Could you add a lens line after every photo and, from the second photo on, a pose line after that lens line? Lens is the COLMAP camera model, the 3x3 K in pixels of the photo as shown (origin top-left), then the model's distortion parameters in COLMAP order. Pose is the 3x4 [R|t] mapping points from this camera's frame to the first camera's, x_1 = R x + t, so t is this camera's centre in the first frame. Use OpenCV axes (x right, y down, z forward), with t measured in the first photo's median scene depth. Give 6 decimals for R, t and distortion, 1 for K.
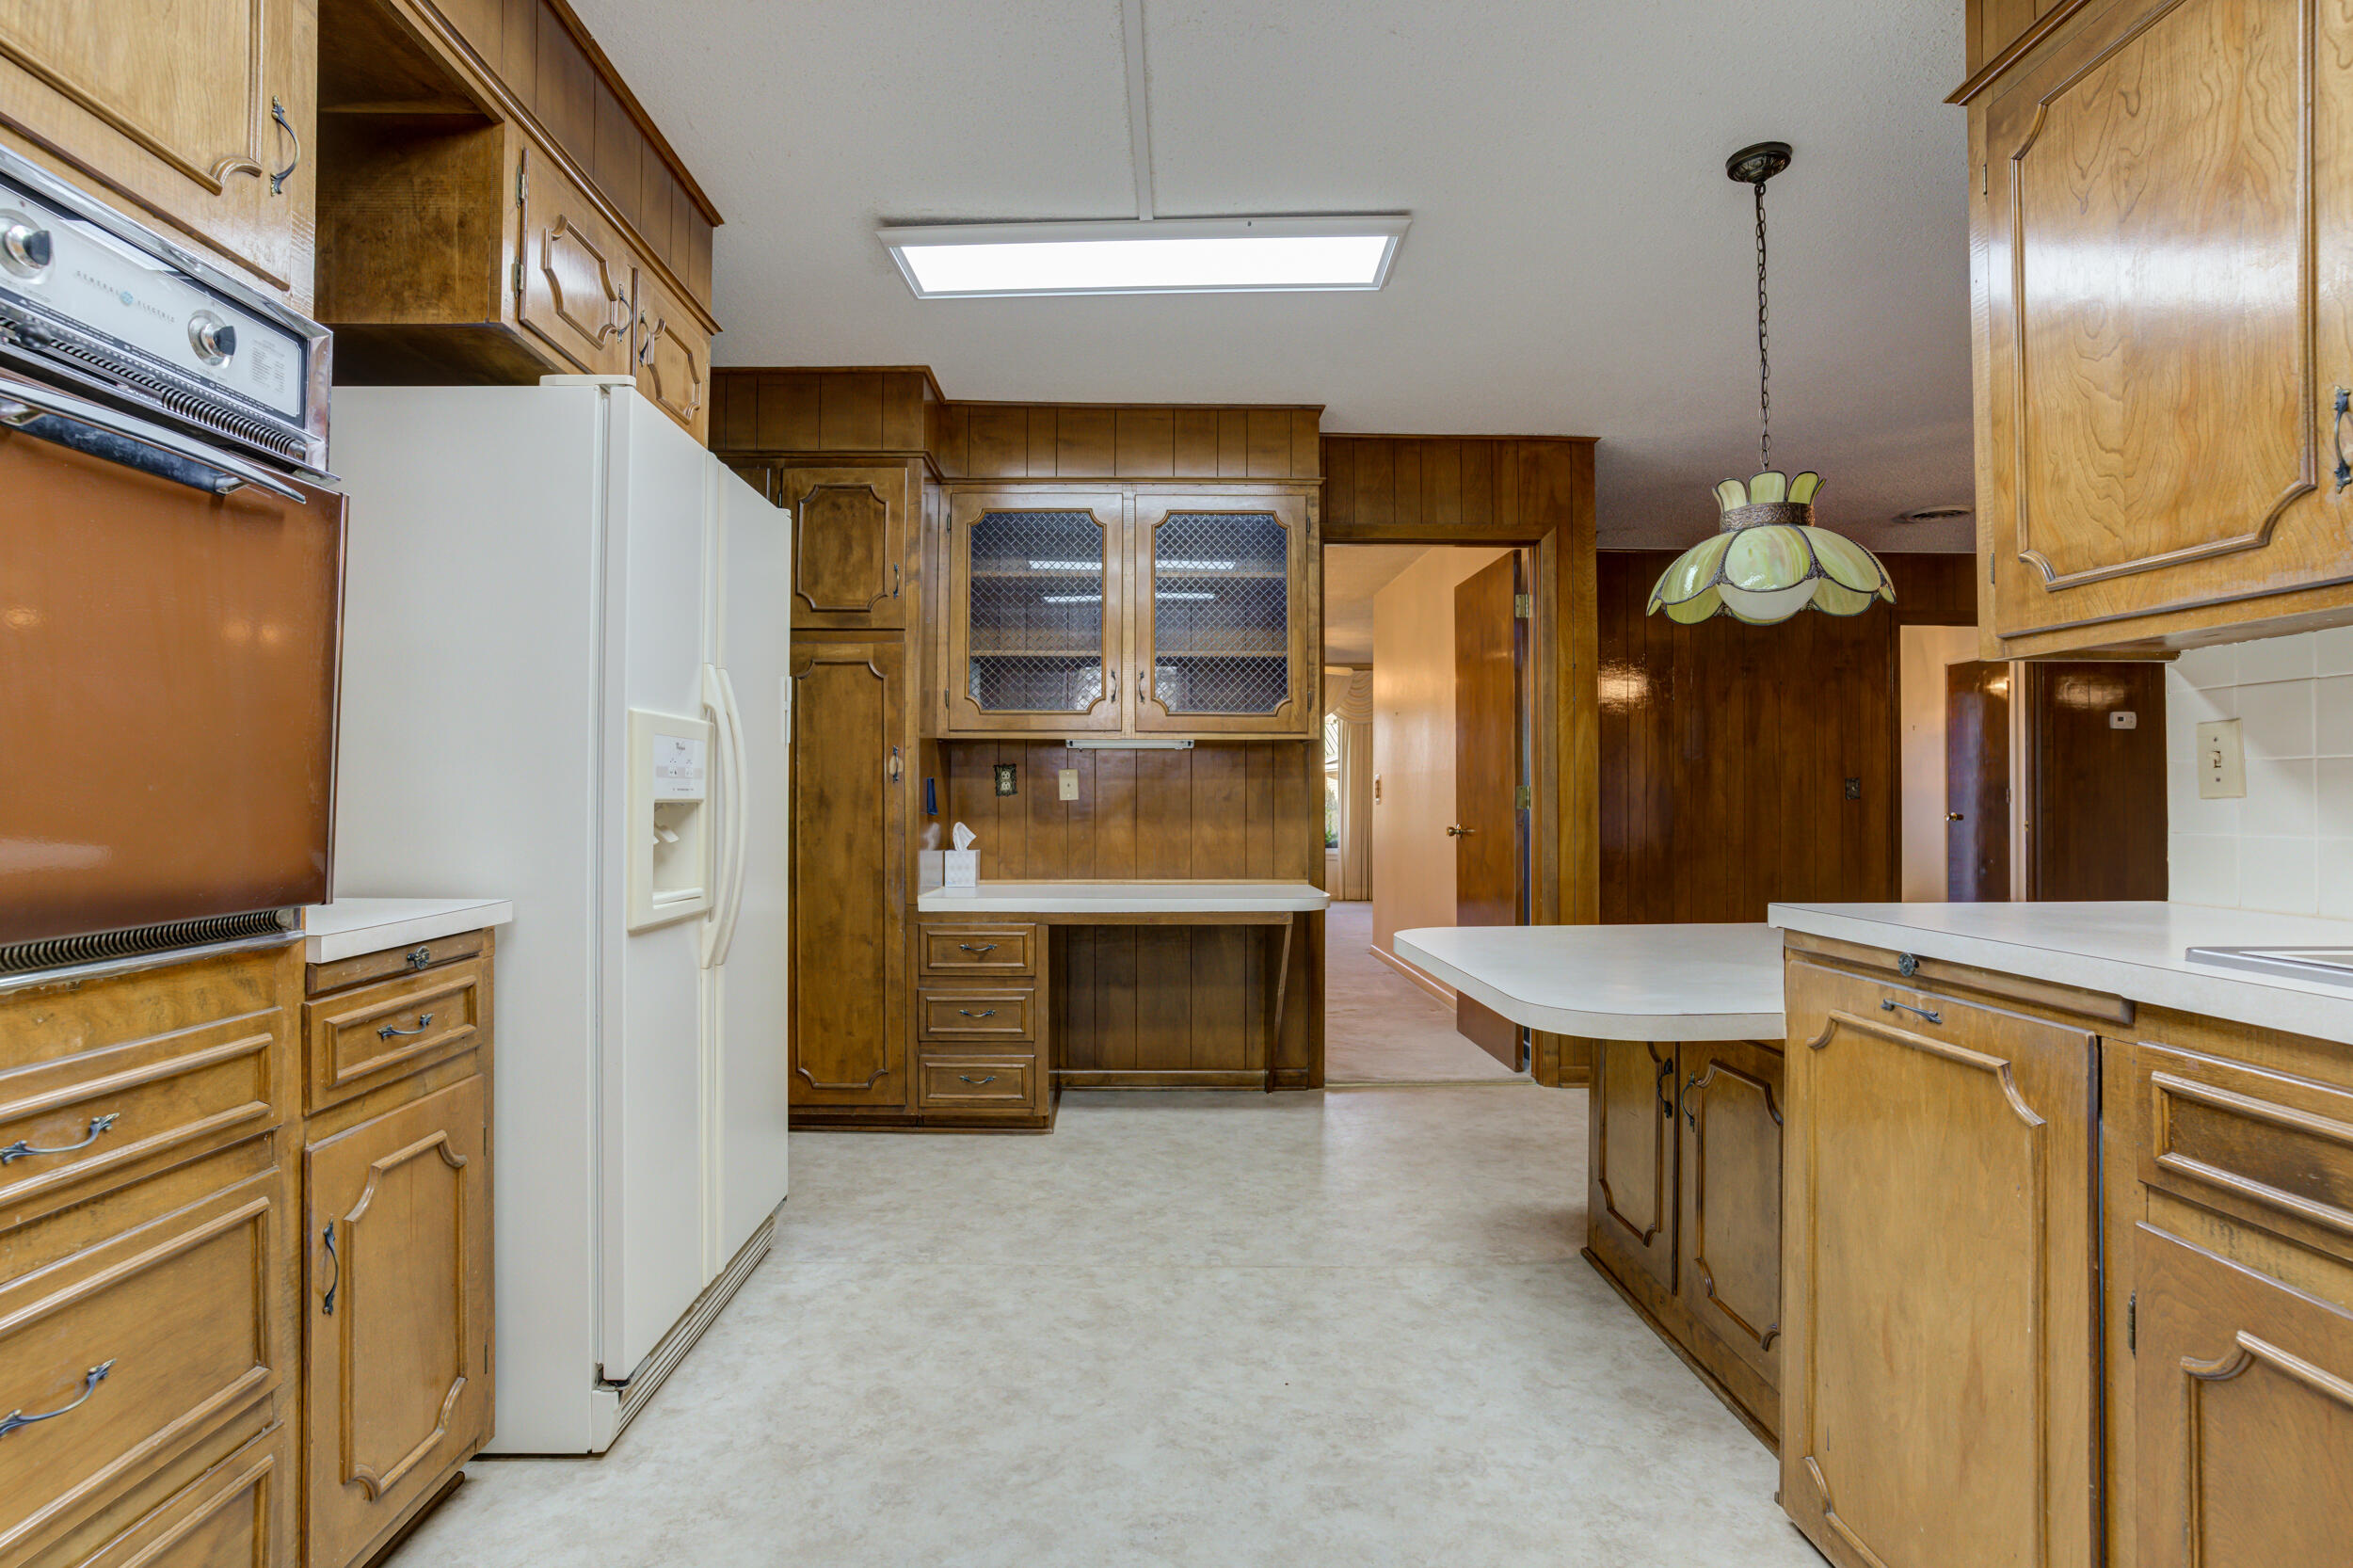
lens RADIAL K [[1156.0, 0, 1170.8], [0, 1156.0, 783.6], [0, 0, 1]] dist [-0.072334, 0.038546]
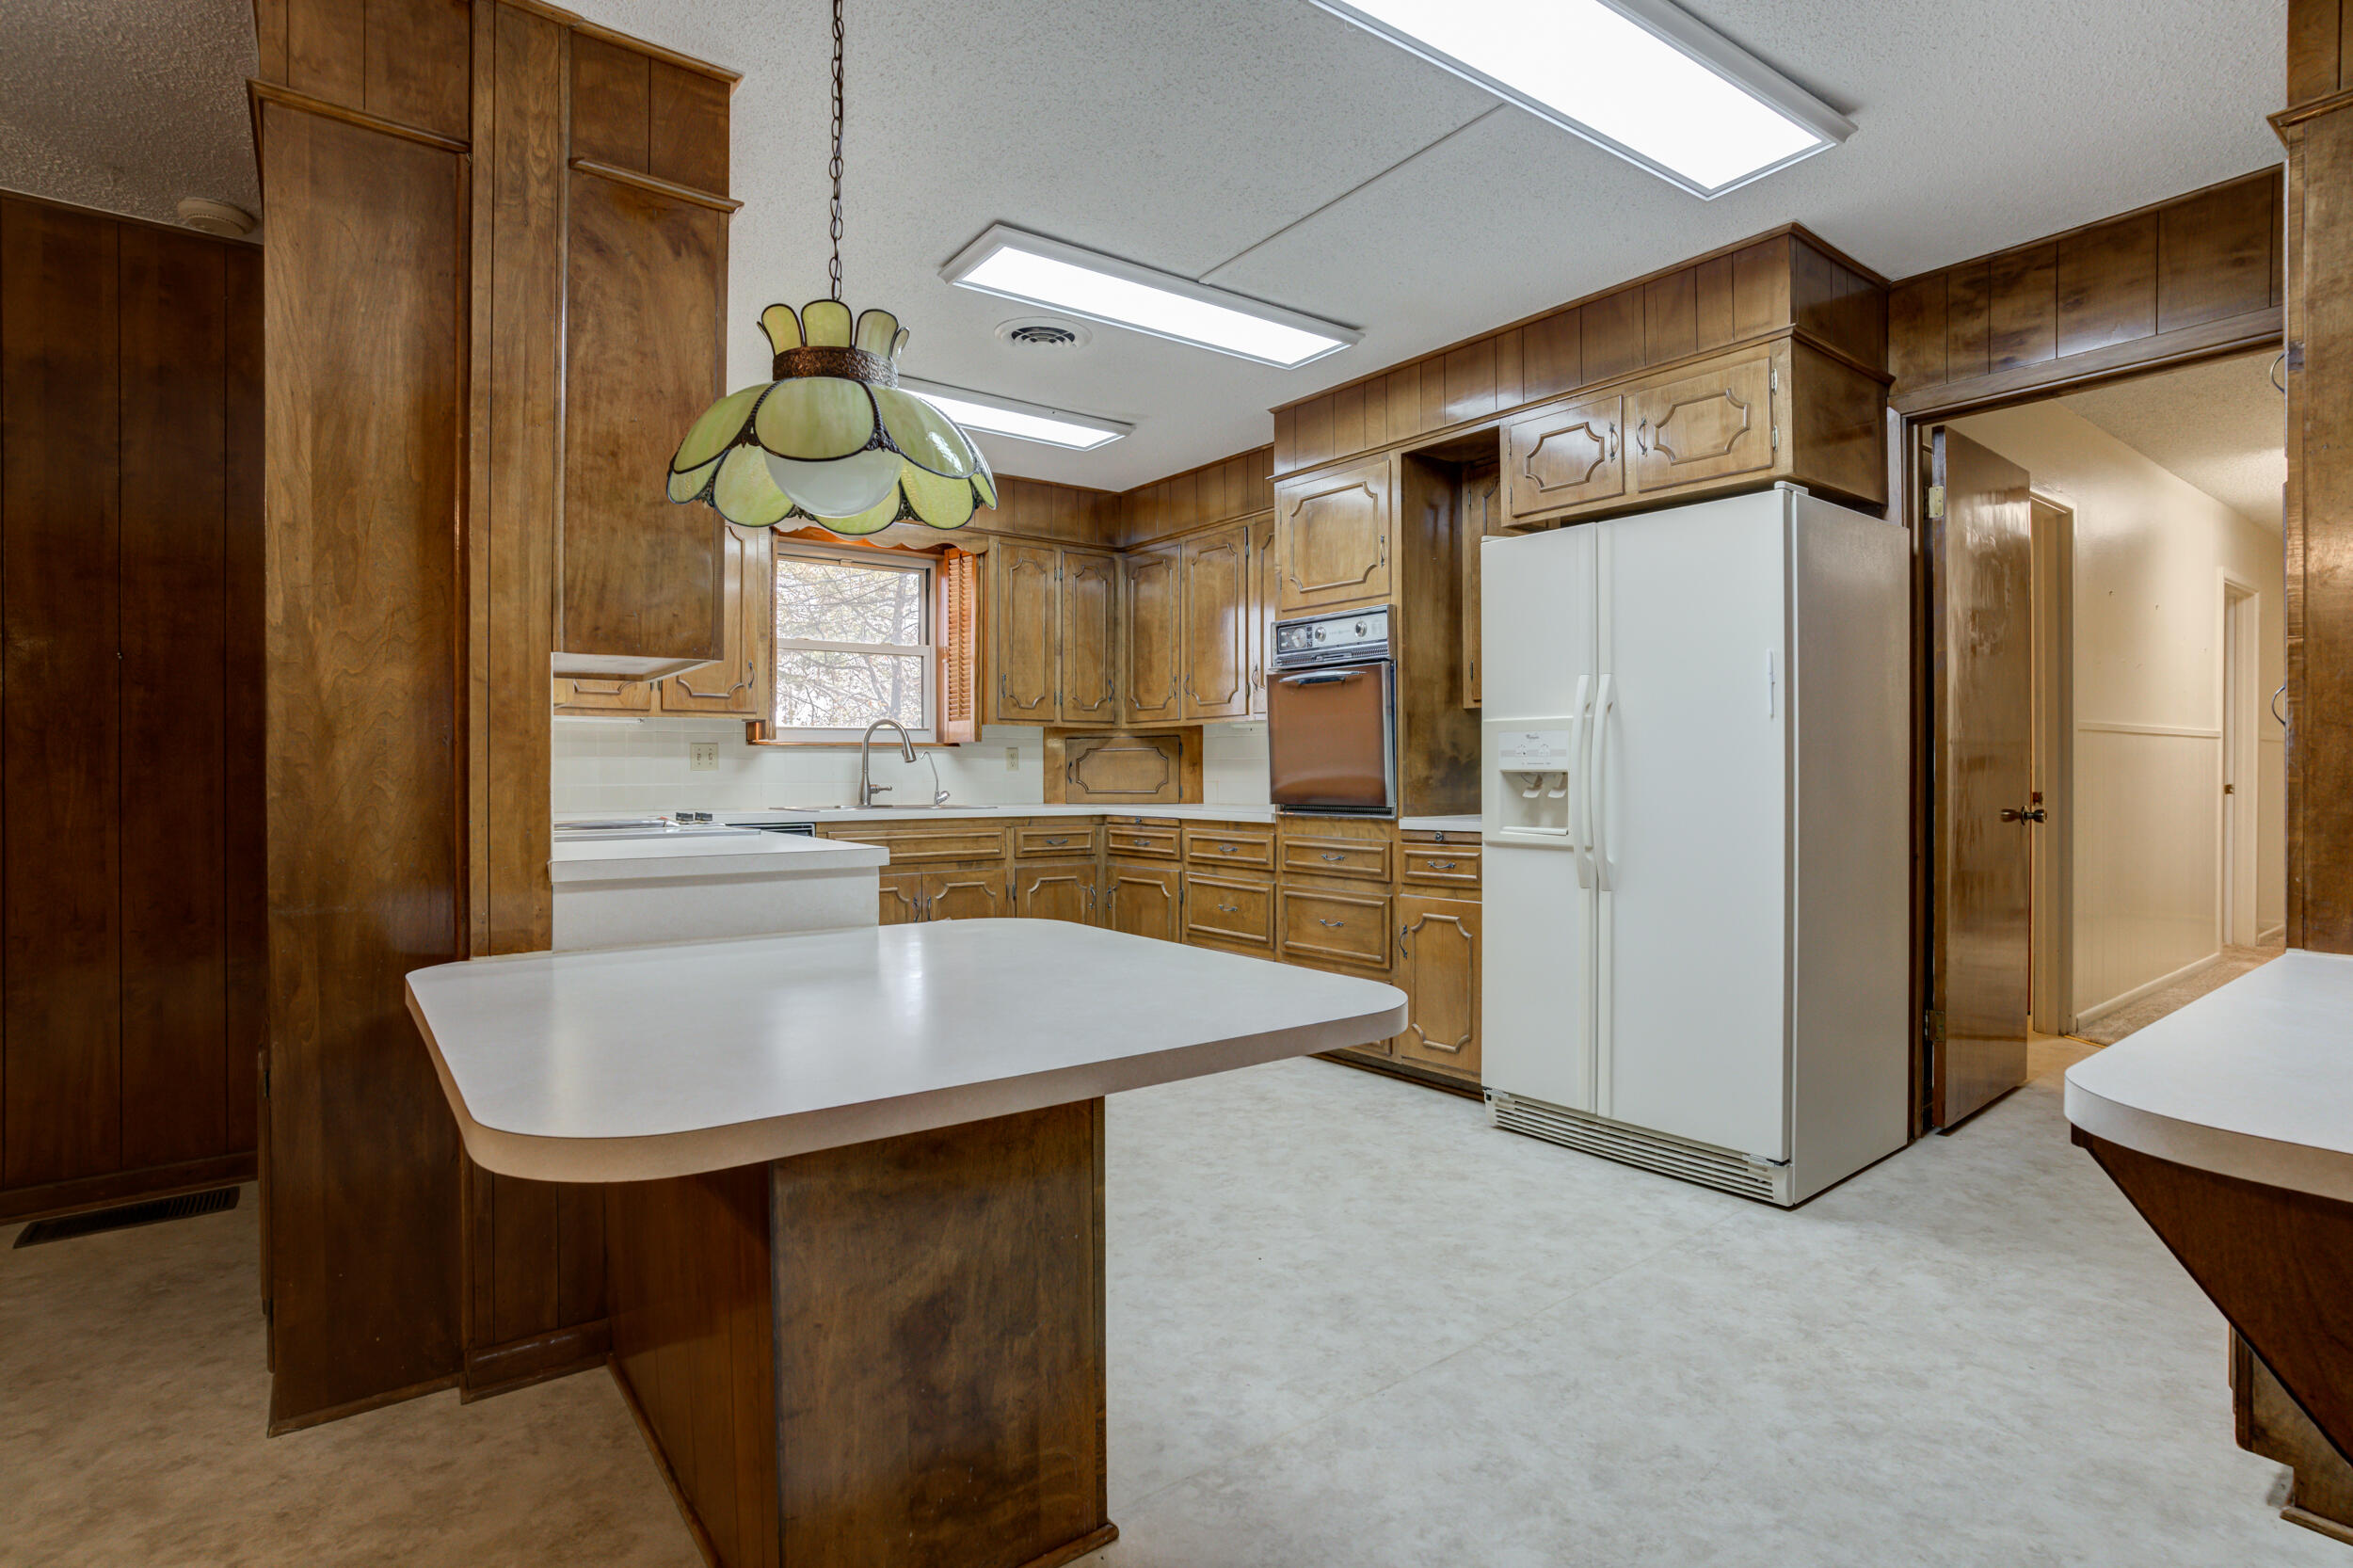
lens RADIAL K [[1156.0, 0, 1170.8], [0, 1156.0, 783.6], [0, 0, 1]] dist [-0.072334, 0.038546]
pose [[-0.815989, 0.007197, -0.578023, 0.893830], [0.008677, 0.999962, 0.000202, 0.027793], [0.578003, -0.004851, -0.816020, 1.981425]]
